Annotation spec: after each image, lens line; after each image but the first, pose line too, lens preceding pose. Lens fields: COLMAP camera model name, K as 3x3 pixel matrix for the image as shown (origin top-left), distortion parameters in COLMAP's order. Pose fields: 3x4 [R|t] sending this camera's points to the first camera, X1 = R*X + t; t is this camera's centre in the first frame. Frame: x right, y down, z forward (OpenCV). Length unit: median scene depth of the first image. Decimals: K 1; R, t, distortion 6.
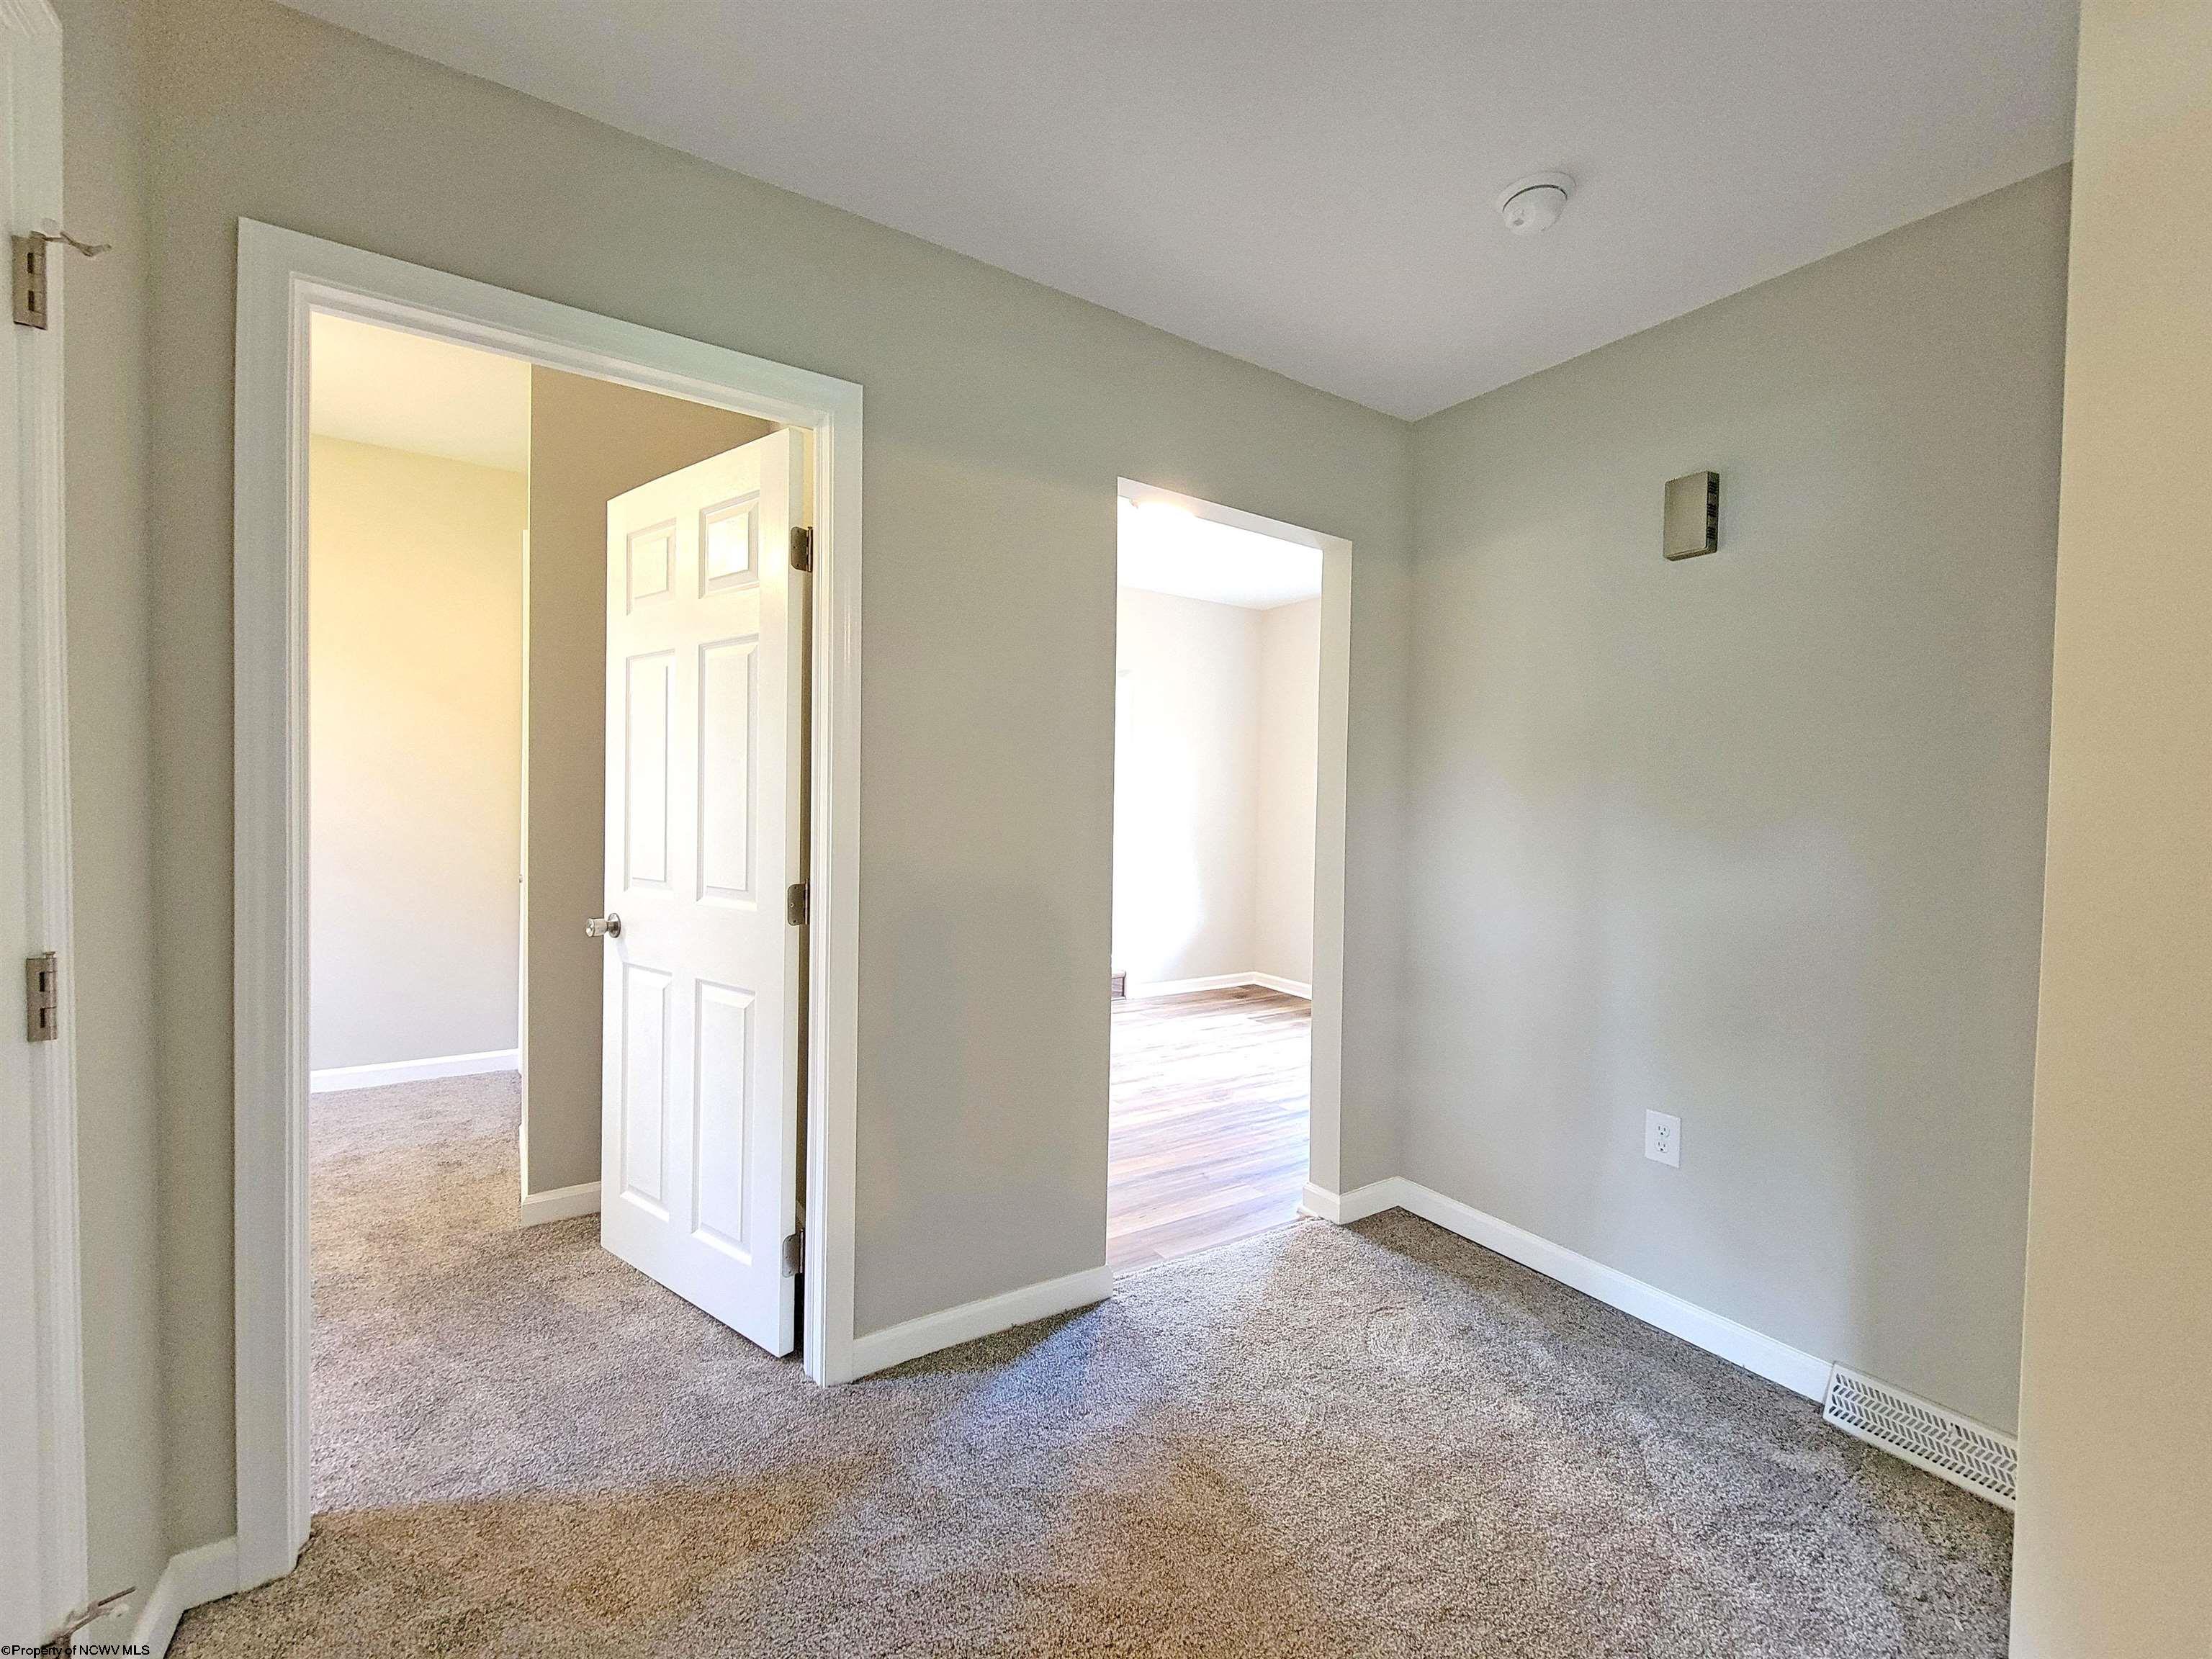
lens RADIAL K [[905.7, 0, 1118.5], [0, 905.7, 827.6], [0, 0, 1]] dist [0.007269, -0.003738]
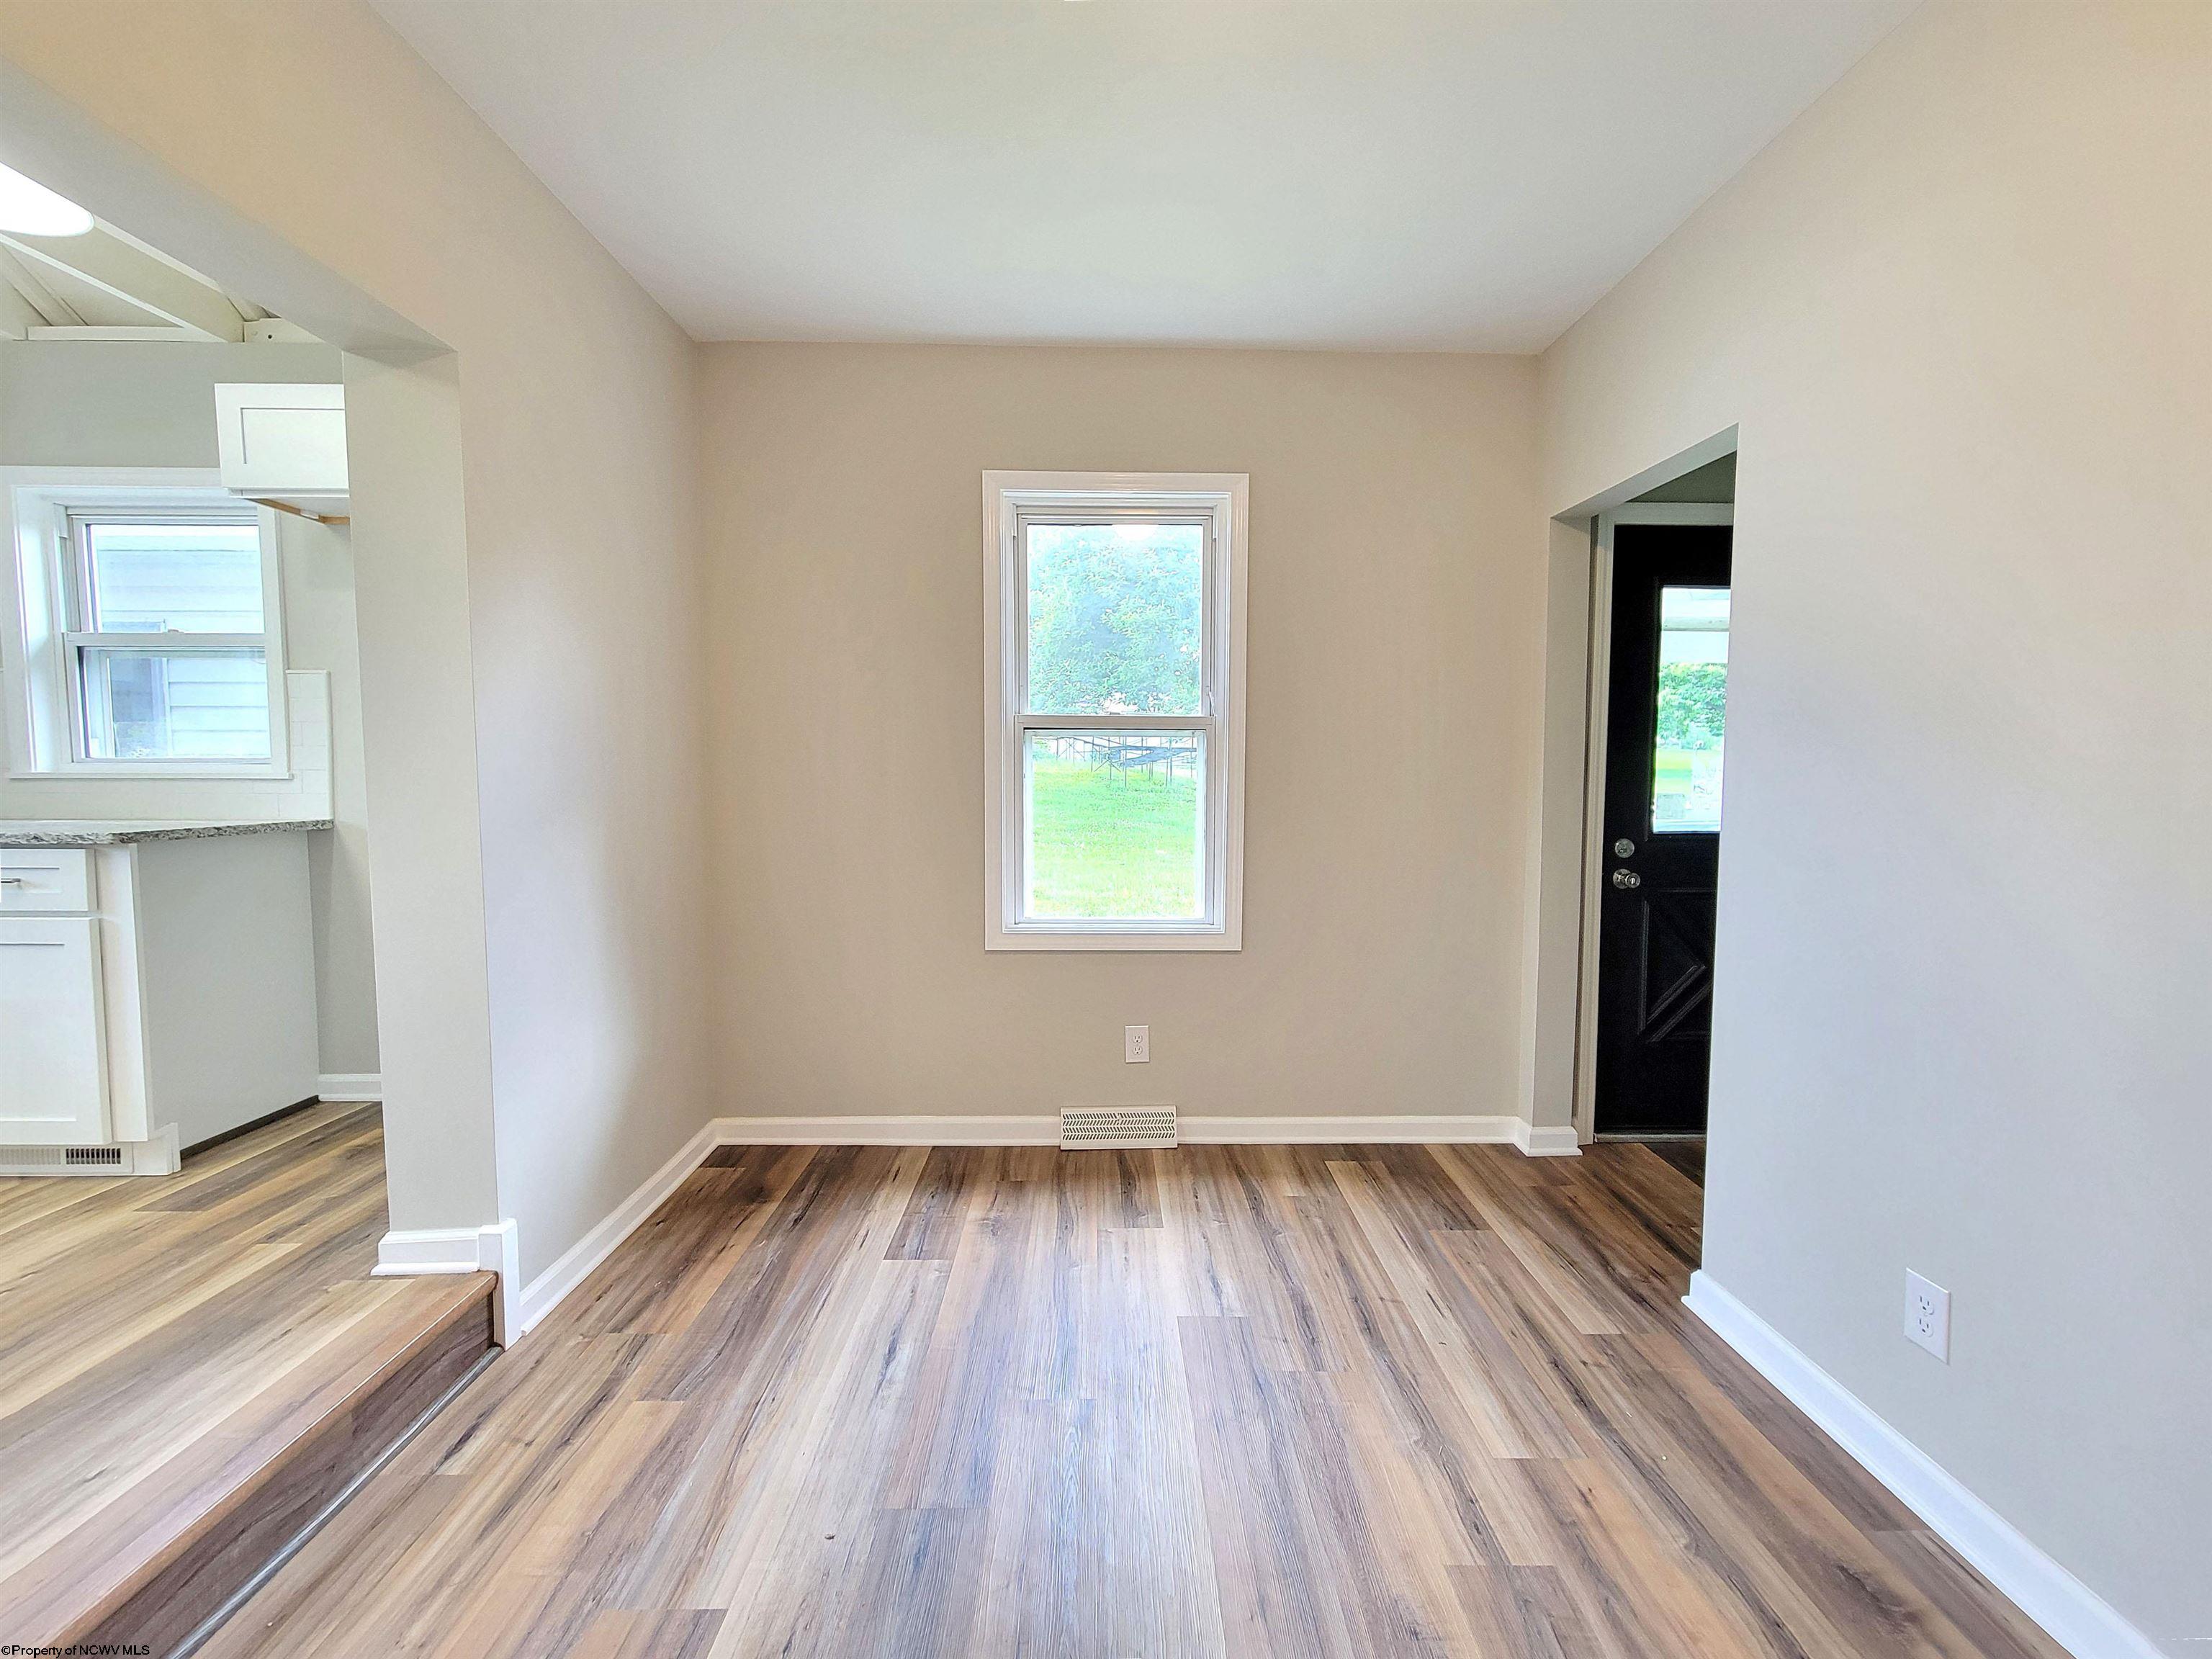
lens RADIAL K [[905.7, 0, 1118.5], [0, 905.7, 827.6], [0, 0, 1]] dist [0.007269, -0.003738]
pose [[0.531950, -0.067246, 0.844102, -0.182240], [0.026323, 0.997673, 0.062892, -0.024399], [-0.846367, -0.011236, 0.532482, 0.818327]]
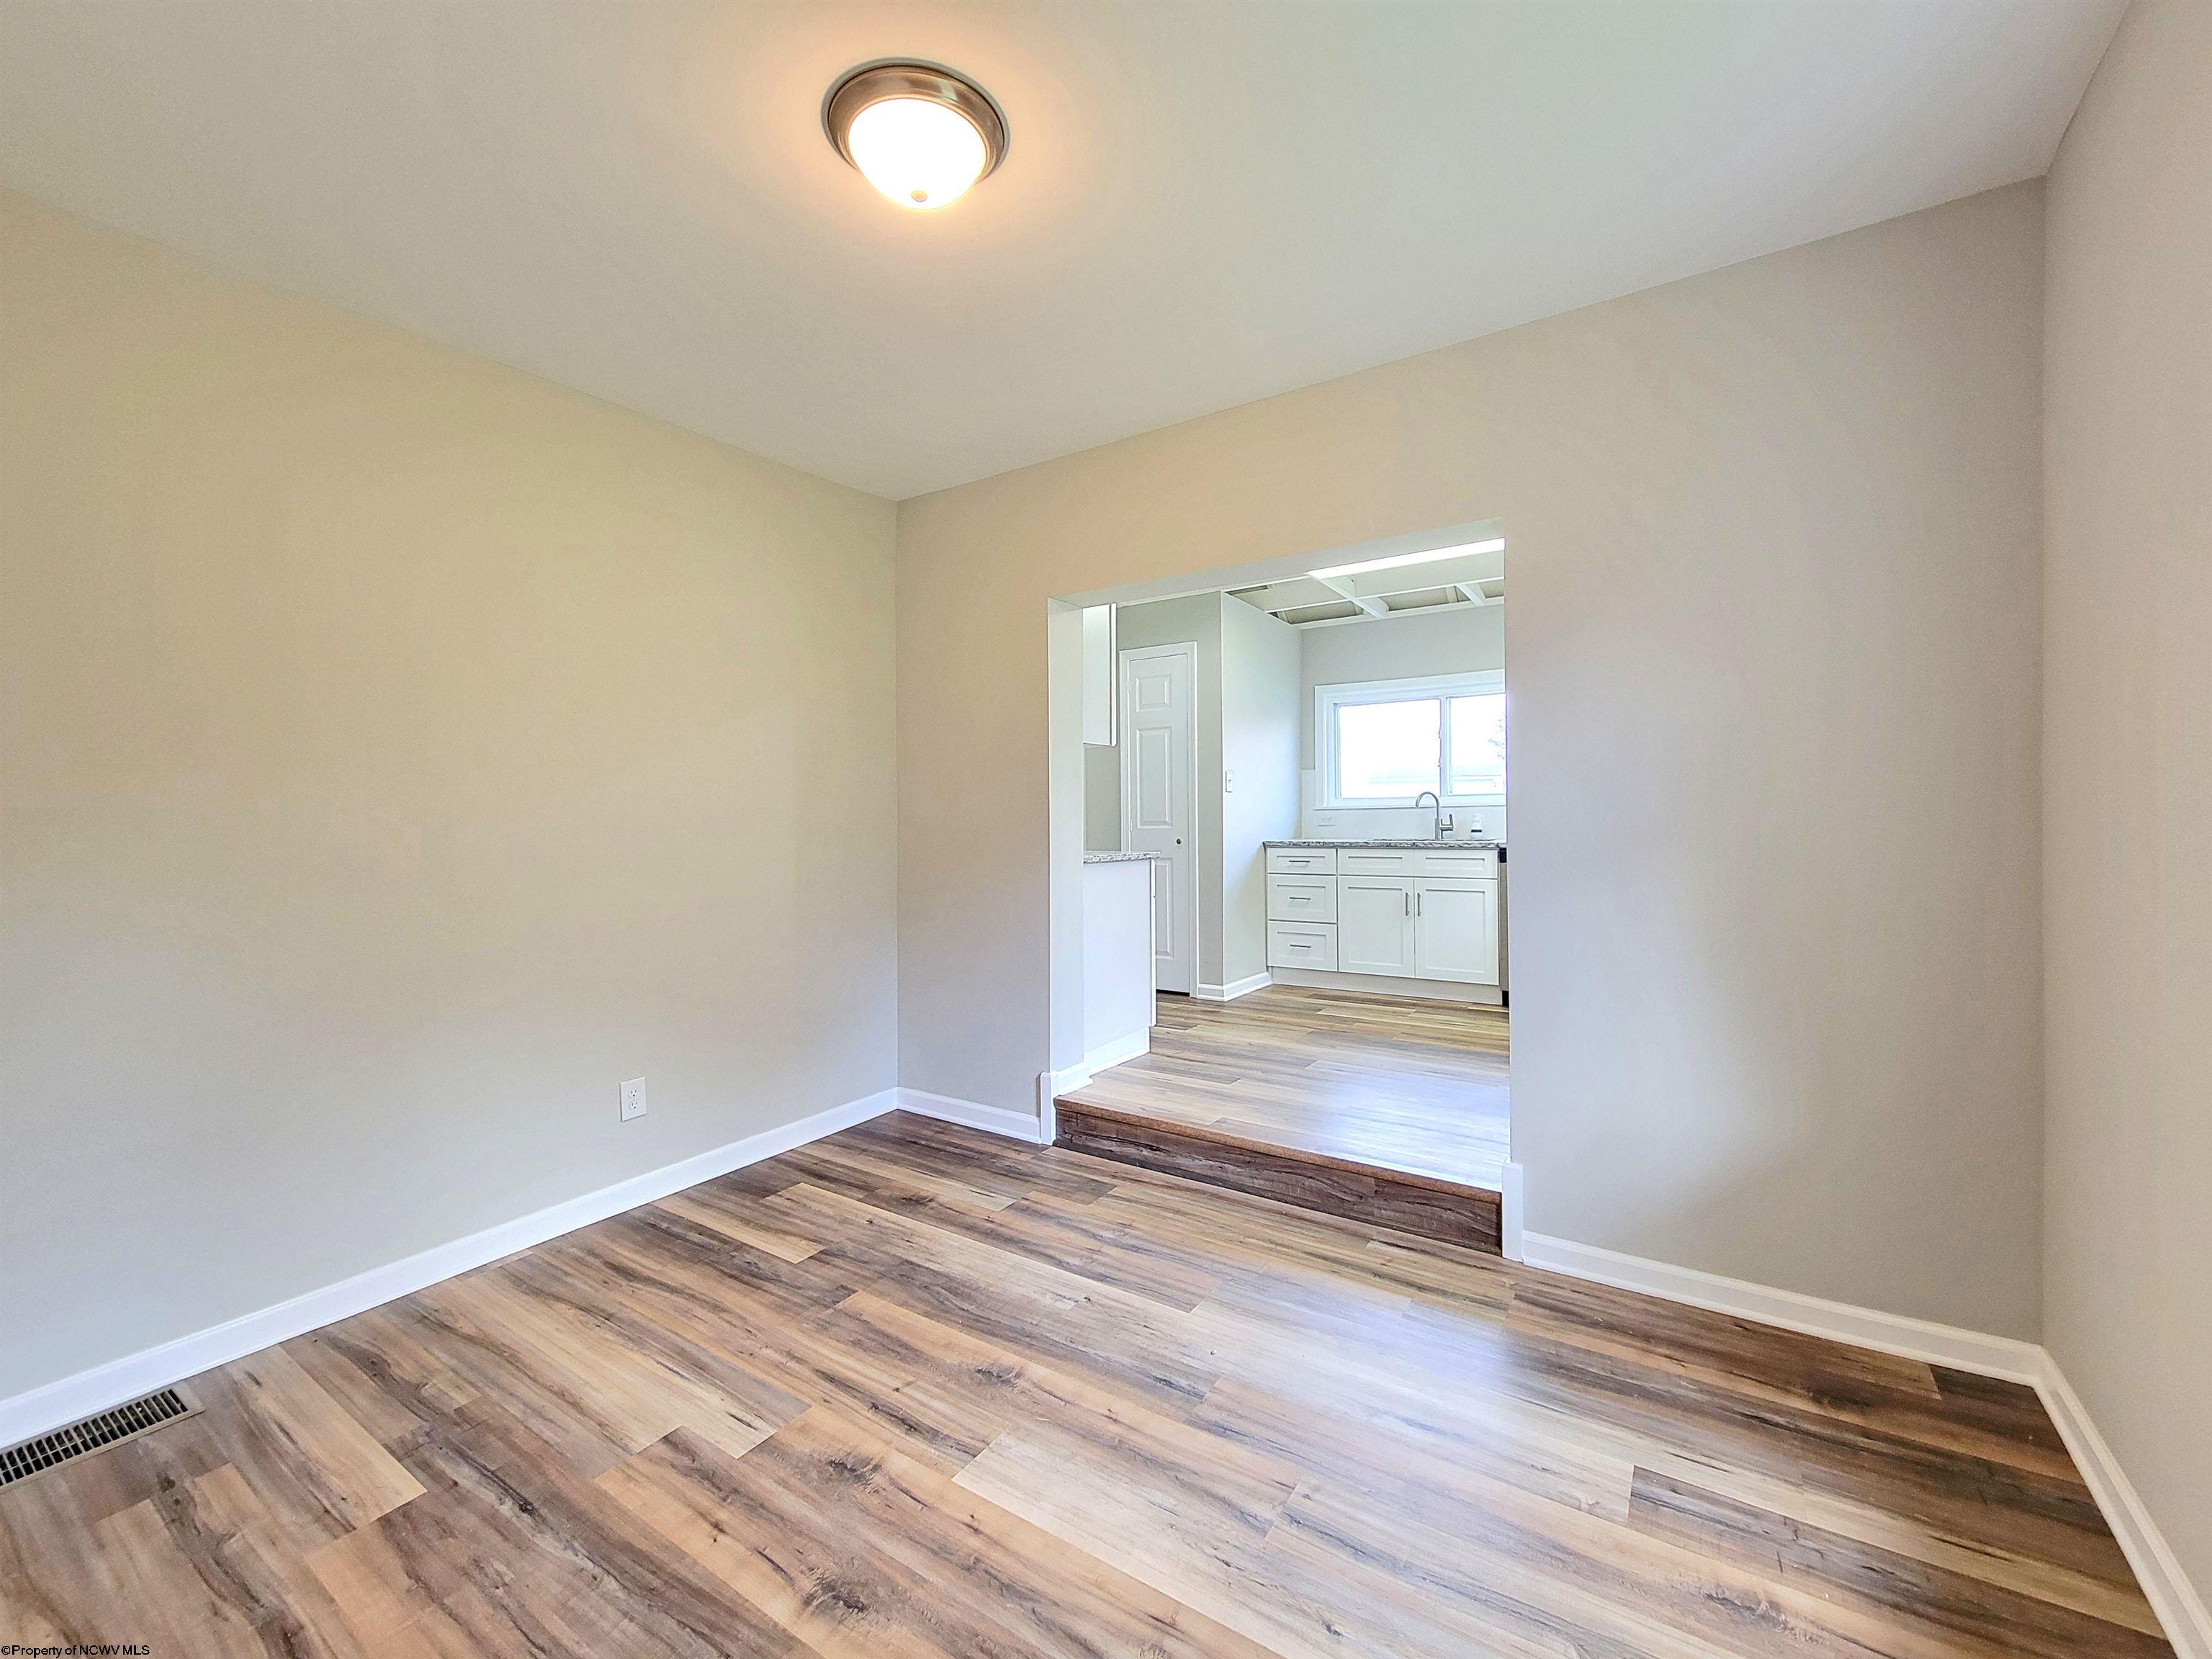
lens RADIAL K [[905.7, 0, 1118.5], [0, 905.7, 827.6], [0, 0, 1]] dist [0.007269, -0.003738]
pose [[0.394090, -0.009136, -0.919027, 0.447774], [-0.005858, 0.999905, -0.012452, -0.016587], [0.919053, 0.010290, 0.393999, 0.845349]]
